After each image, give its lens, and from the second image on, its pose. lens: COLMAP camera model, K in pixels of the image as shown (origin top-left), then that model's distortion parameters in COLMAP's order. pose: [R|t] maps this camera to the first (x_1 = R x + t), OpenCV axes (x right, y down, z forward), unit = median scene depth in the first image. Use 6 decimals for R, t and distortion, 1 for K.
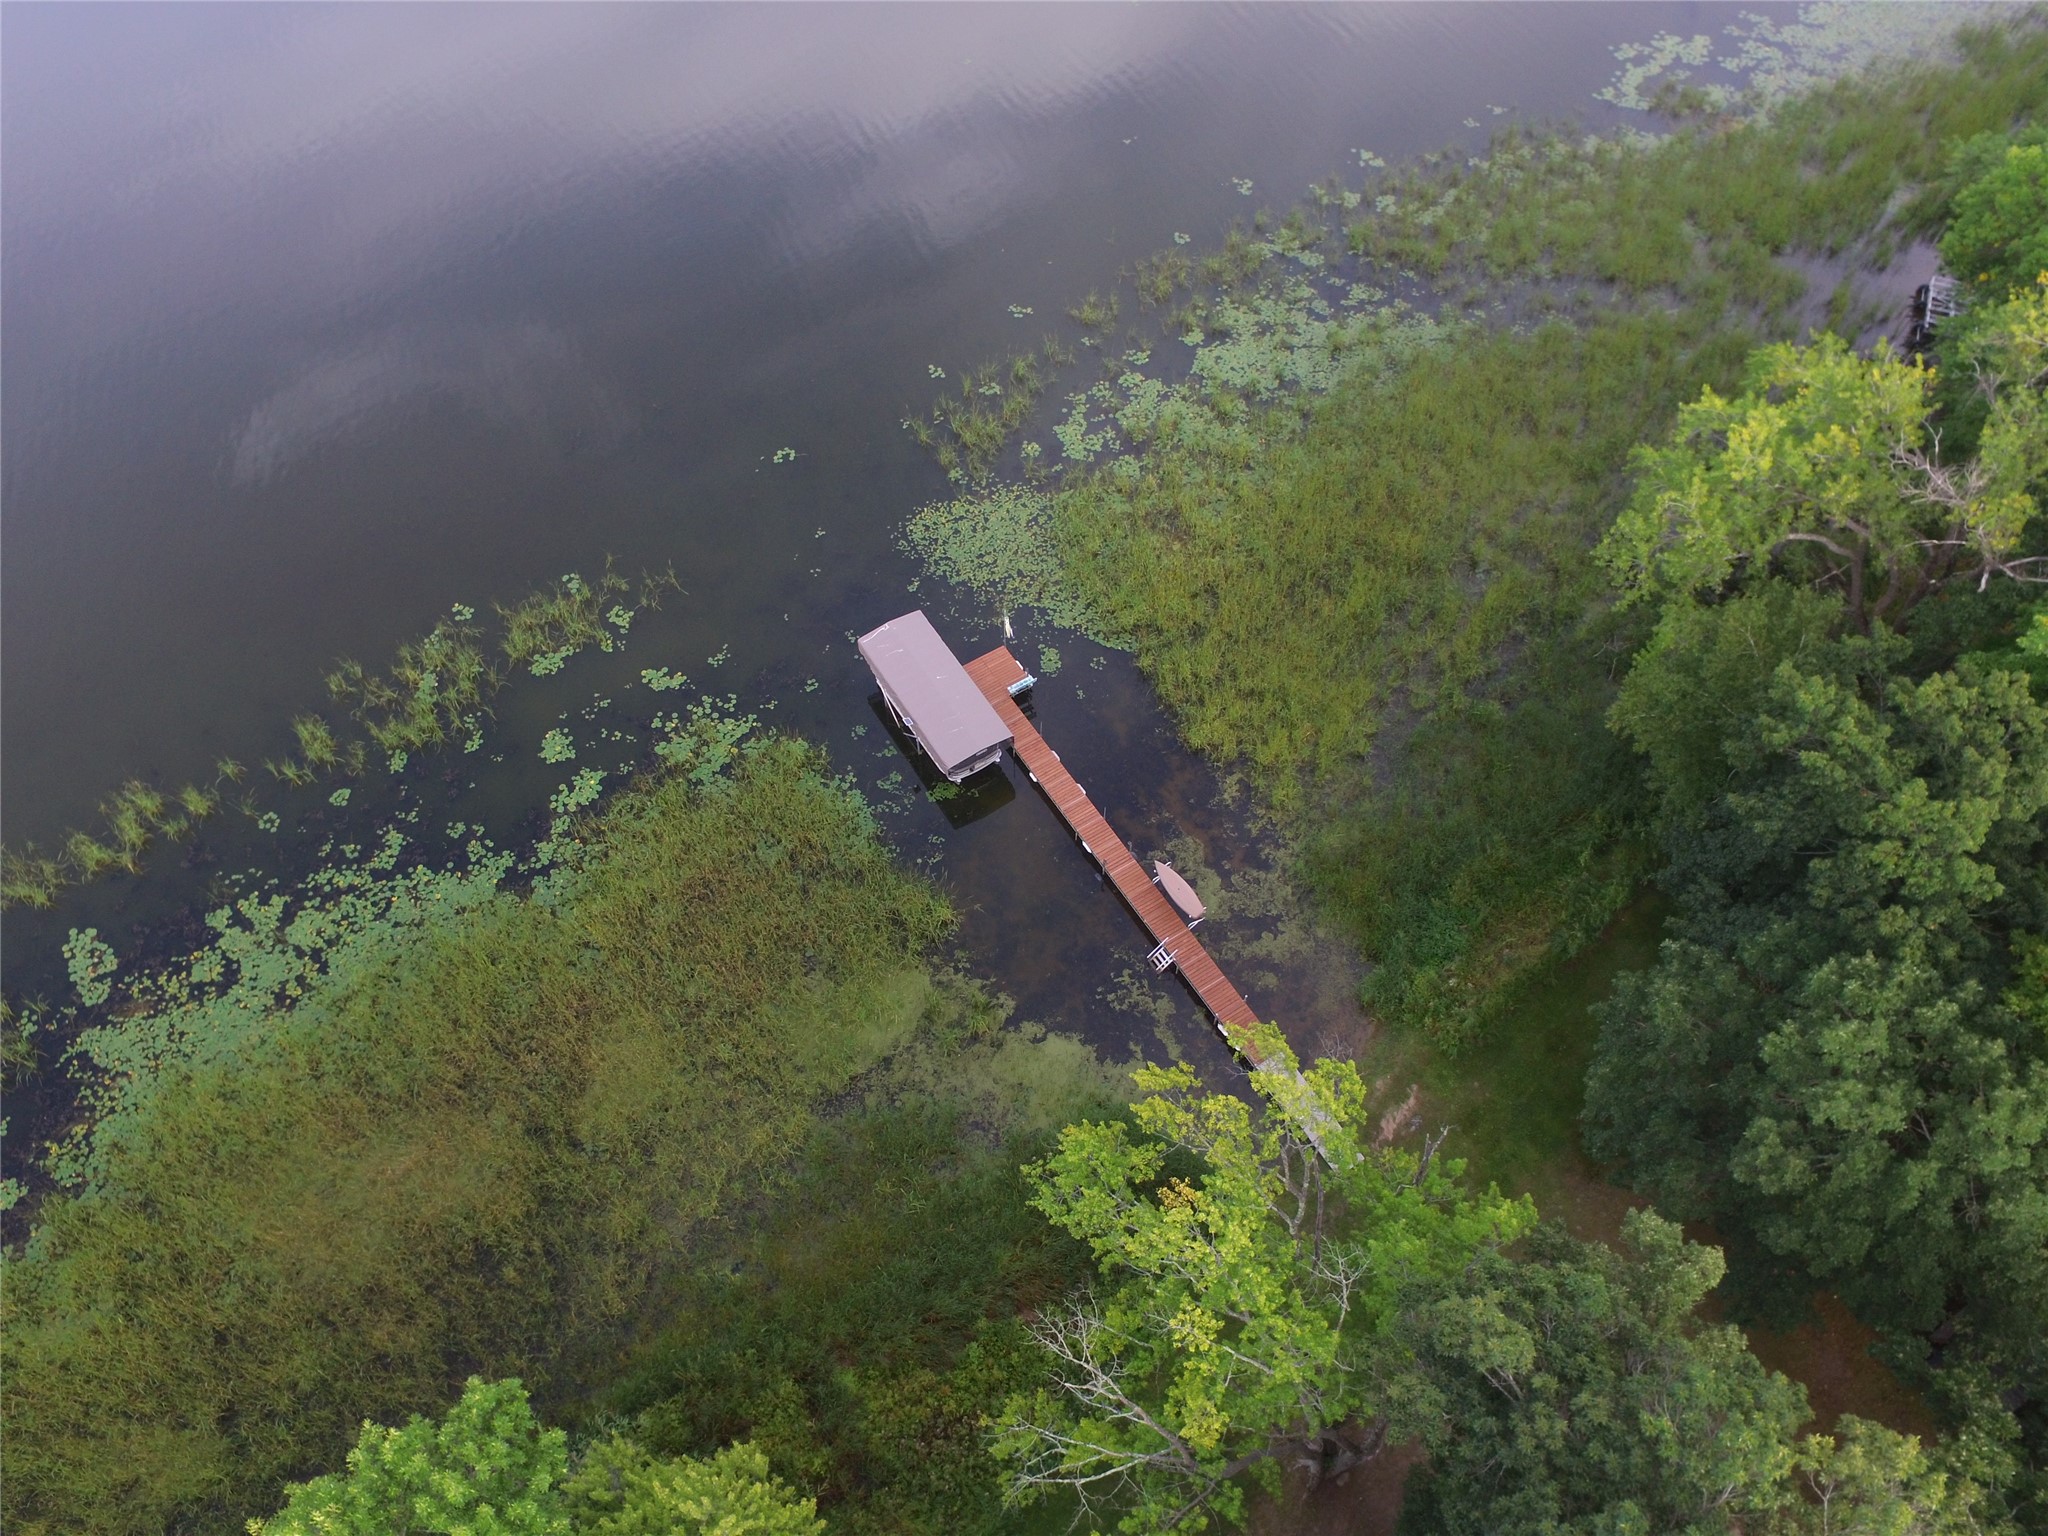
lens RADIAL K [[1386.9, 0, 1020.5], [0, 1386.9, 802.2], [0, 0, 1]] dist [-0.120616, 0.090165]
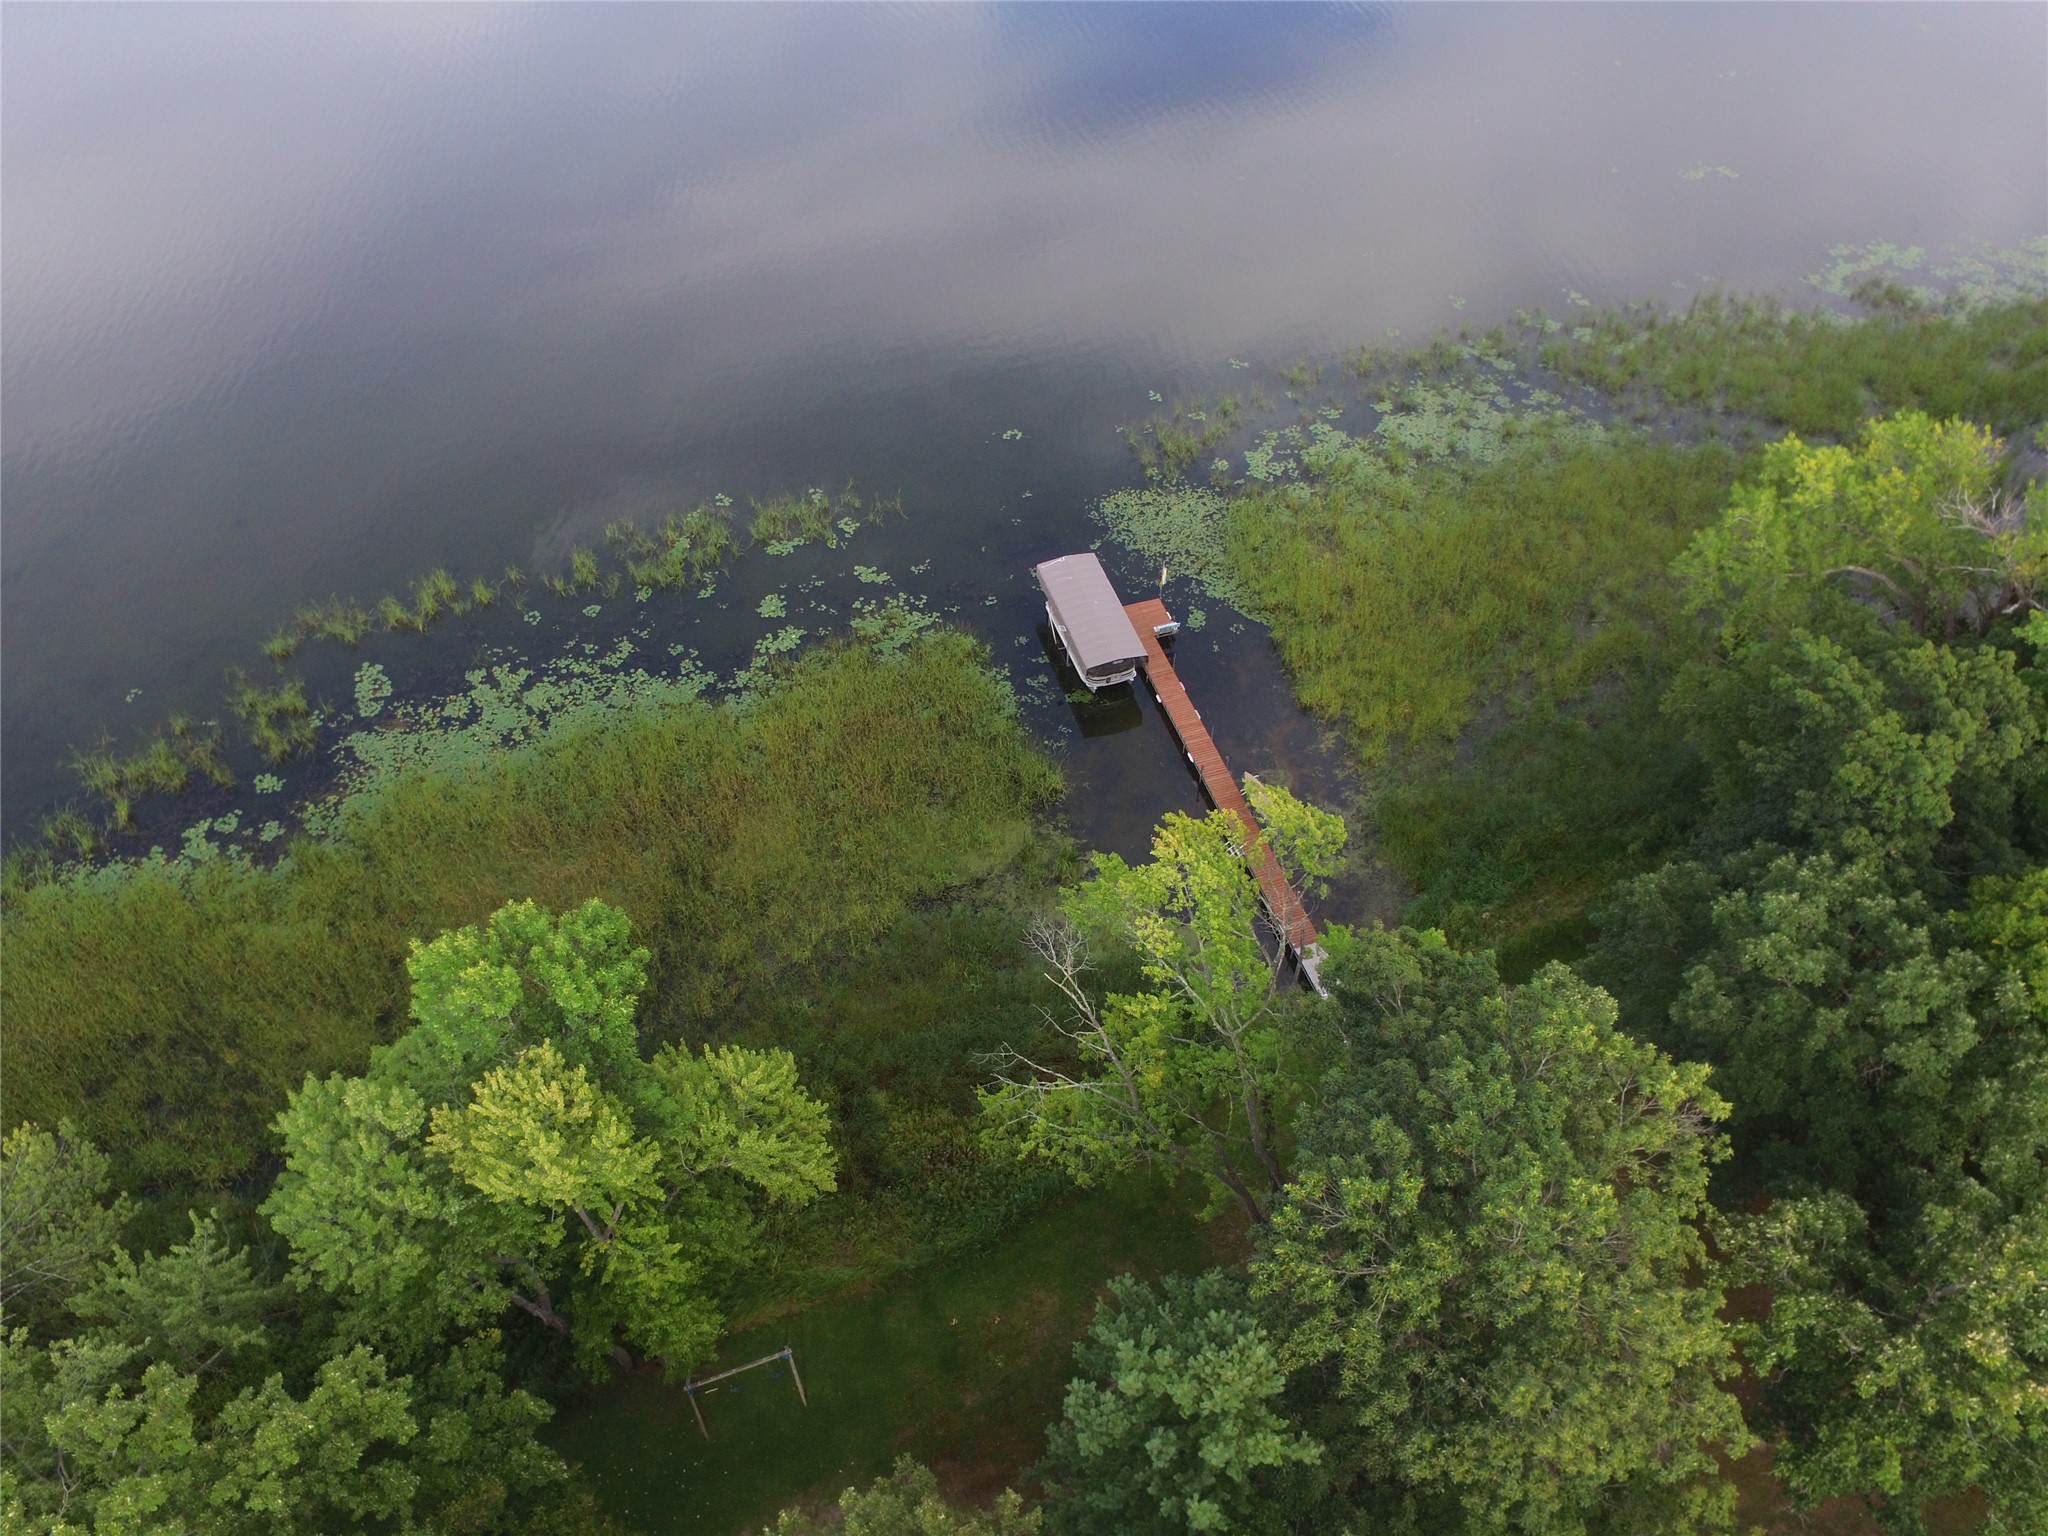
lens RADIAL K [[1386.9, 0, 1020.5], [0, 1386.9, 802.2], [0, 0, 1]] dist [-0.120616, 0.090165]
pose [[0.968614, 0.195897, -0.153005, 0.089495], [-0.214966, 0.969229, -0.119932, 0.224604], [0.124803, 0.149059, 0.980921, -0.128508]]
